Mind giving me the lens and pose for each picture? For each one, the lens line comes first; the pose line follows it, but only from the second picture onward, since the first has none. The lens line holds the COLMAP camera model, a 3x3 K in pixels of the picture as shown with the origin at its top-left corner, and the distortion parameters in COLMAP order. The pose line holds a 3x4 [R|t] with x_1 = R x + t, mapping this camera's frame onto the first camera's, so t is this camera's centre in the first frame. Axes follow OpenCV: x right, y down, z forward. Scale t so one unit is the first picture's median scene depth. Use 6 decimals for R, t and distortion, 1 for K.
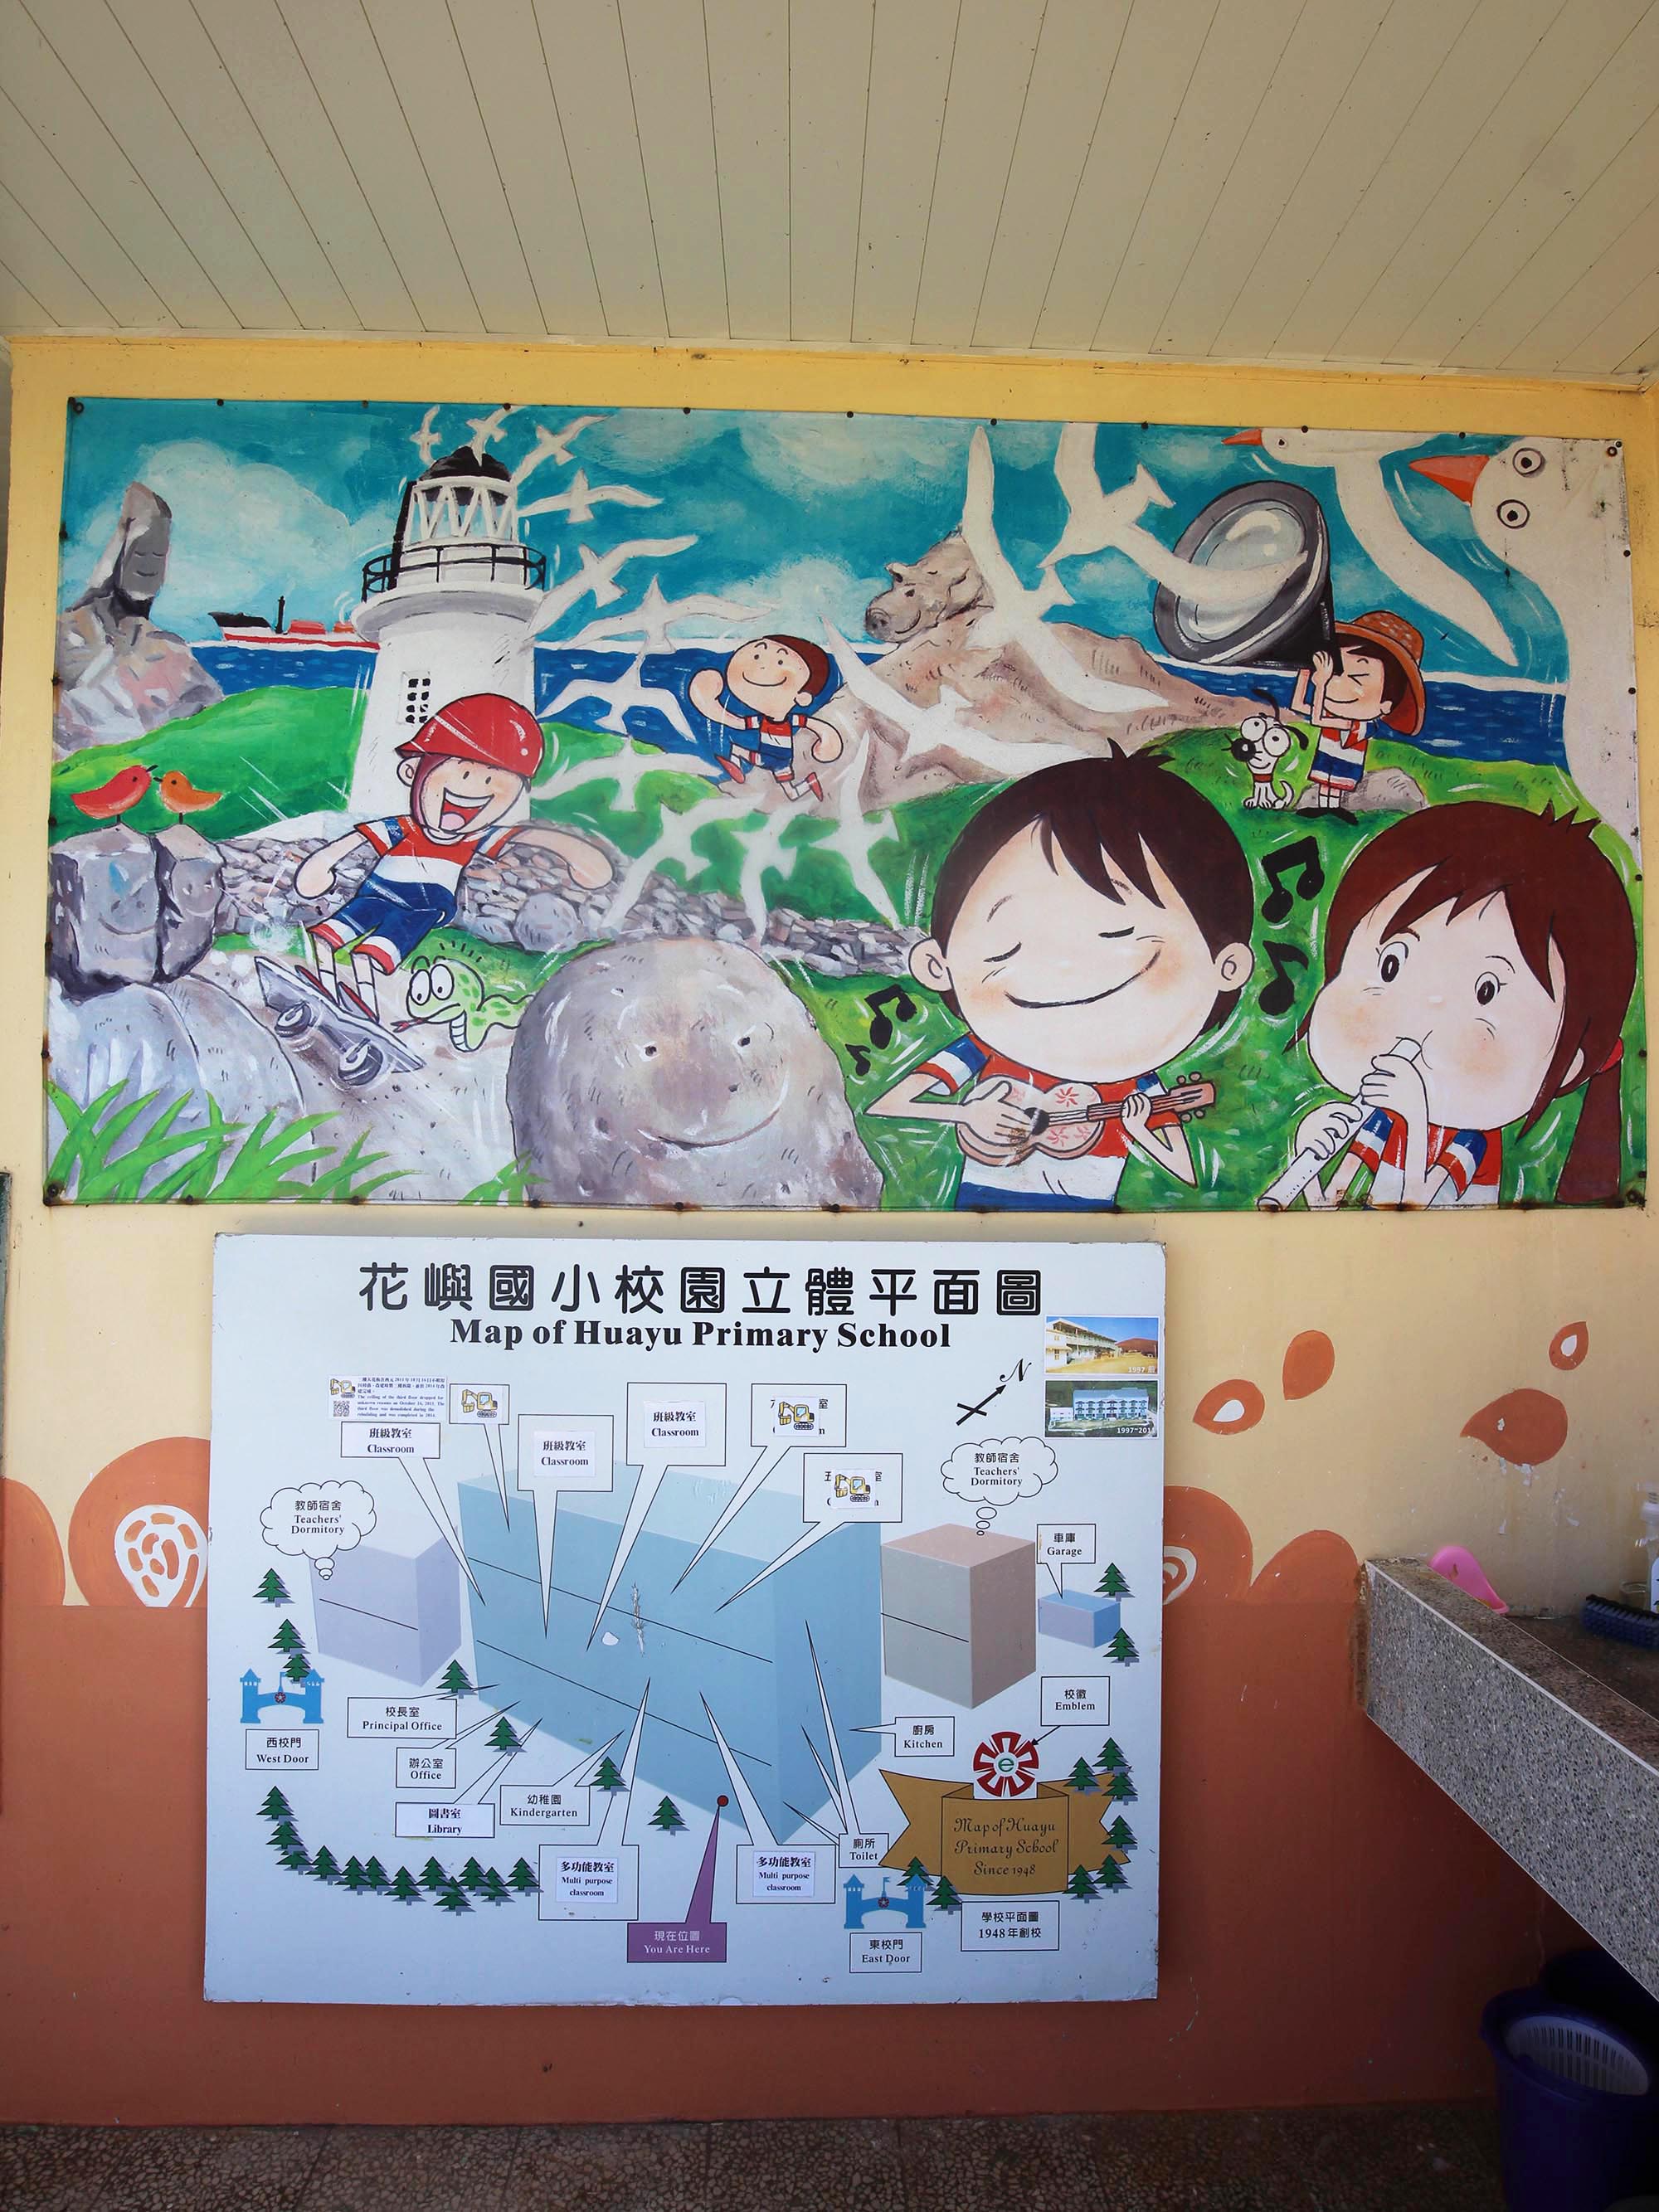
lens RADIAL K [[1252.6, 0, 837.8], [0, 1252.6, 1107.4], [0, 0, 1]] dist [-0.043587, 0.014349]
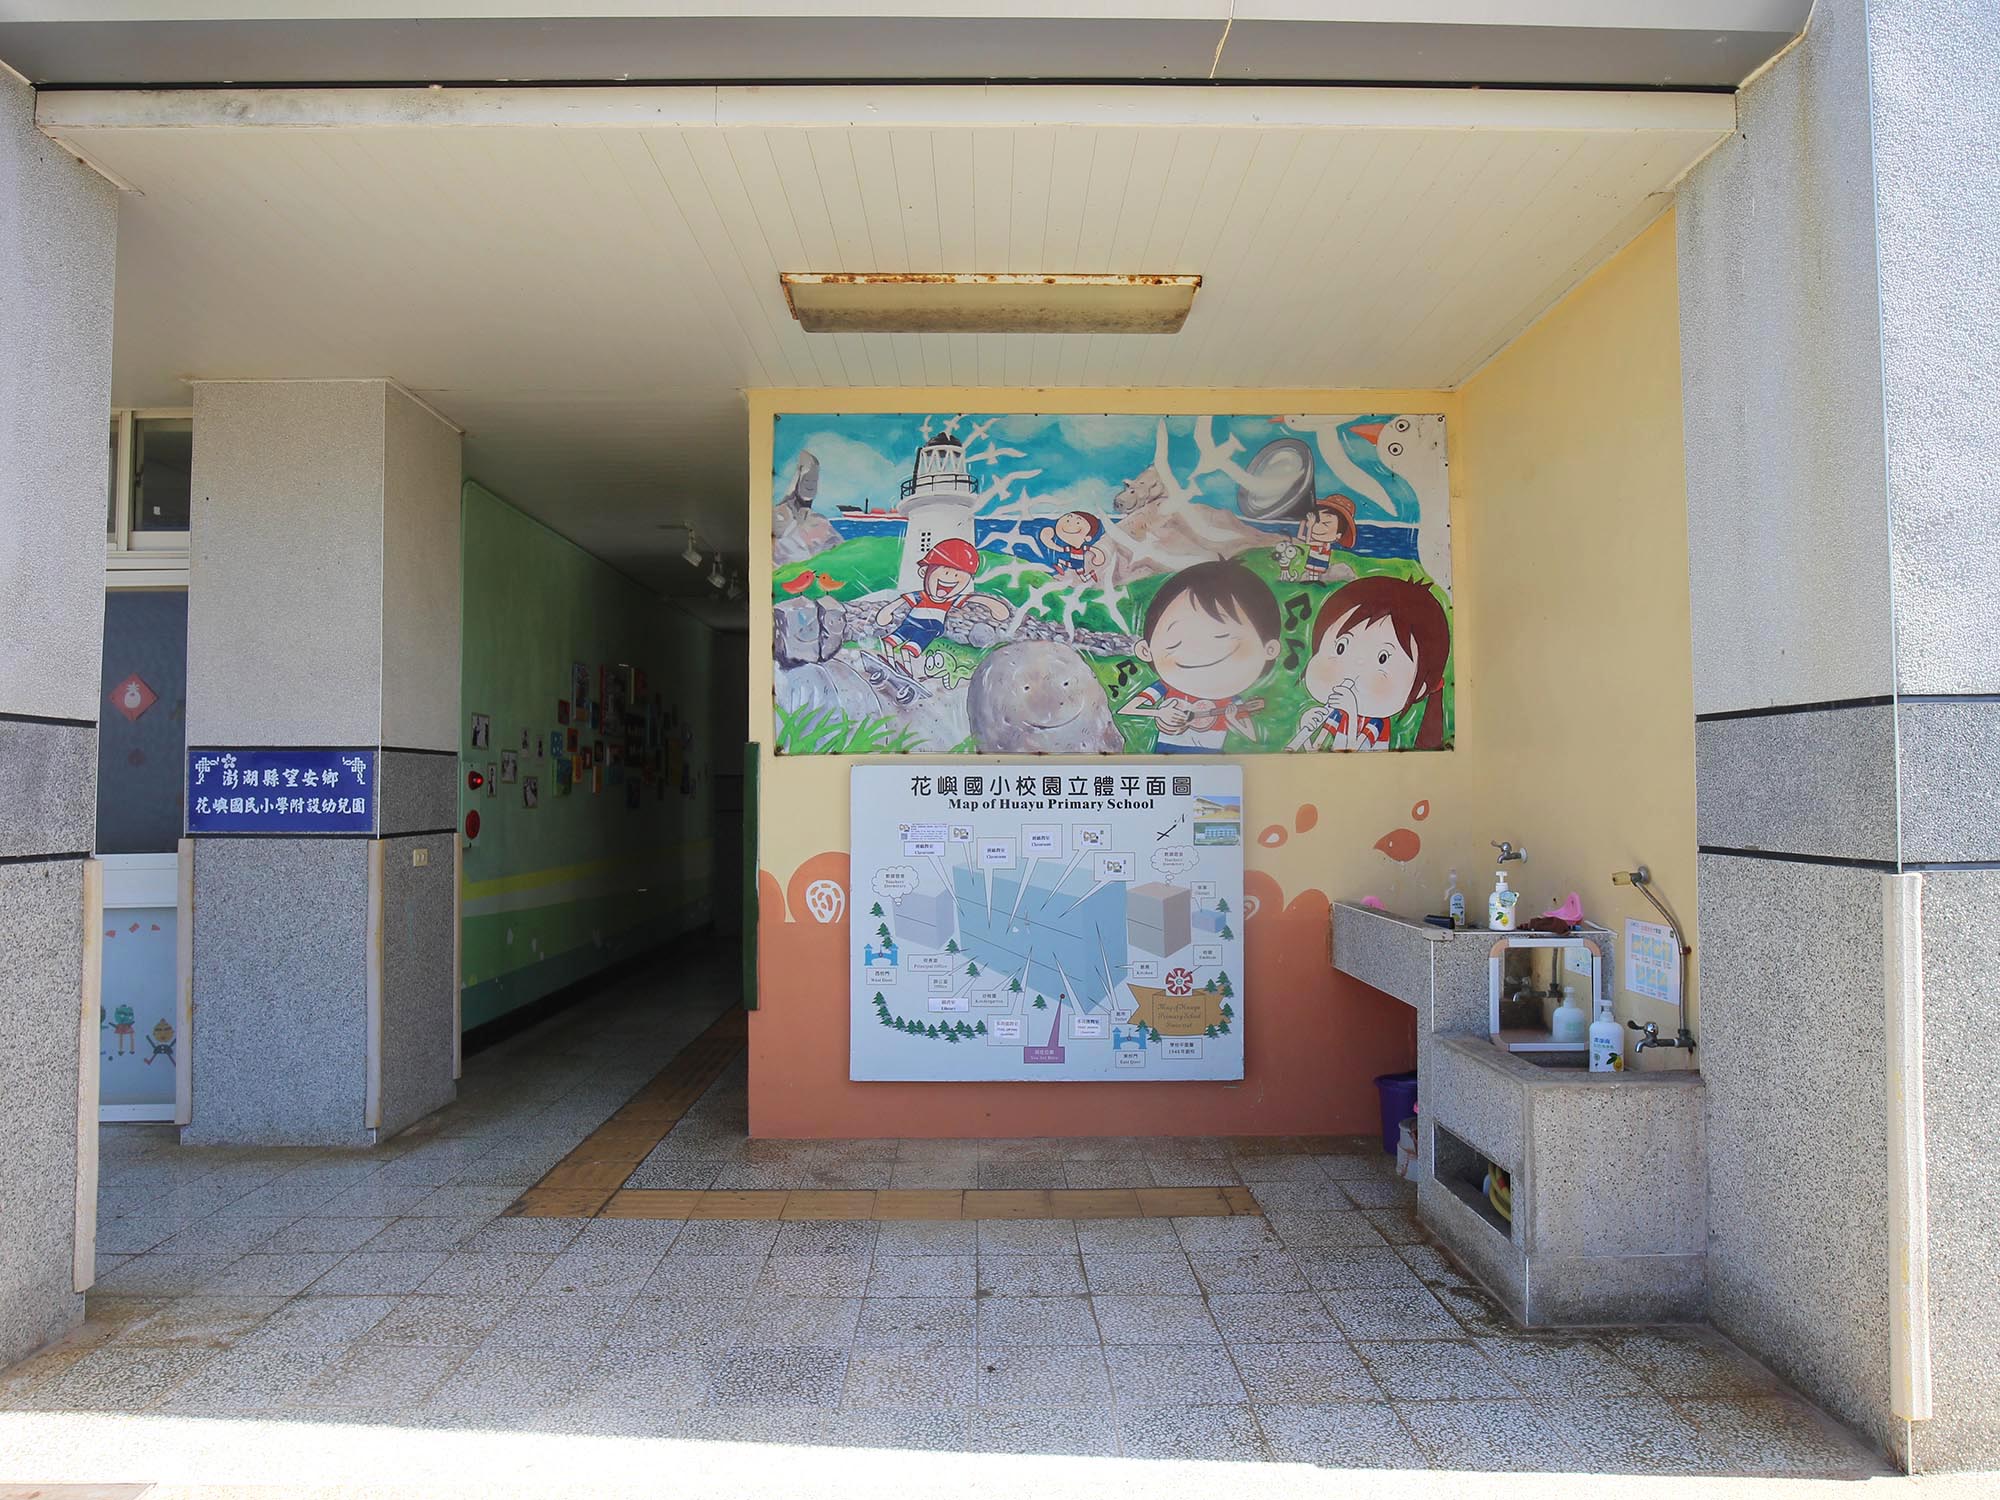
lens RADIAL K [[1166.0, 0, 998.3], [0, 1166.0, 759.1], [0, 0, 1]] dist [-0.039299, -0.000217]
pose [[0.999609, -0.011650, -0.025421, -0.148459], [0.011788, 0.999916, 0.005297, 0.077588], [0.025358, -0.005595, 0.999663, -1.228115]]
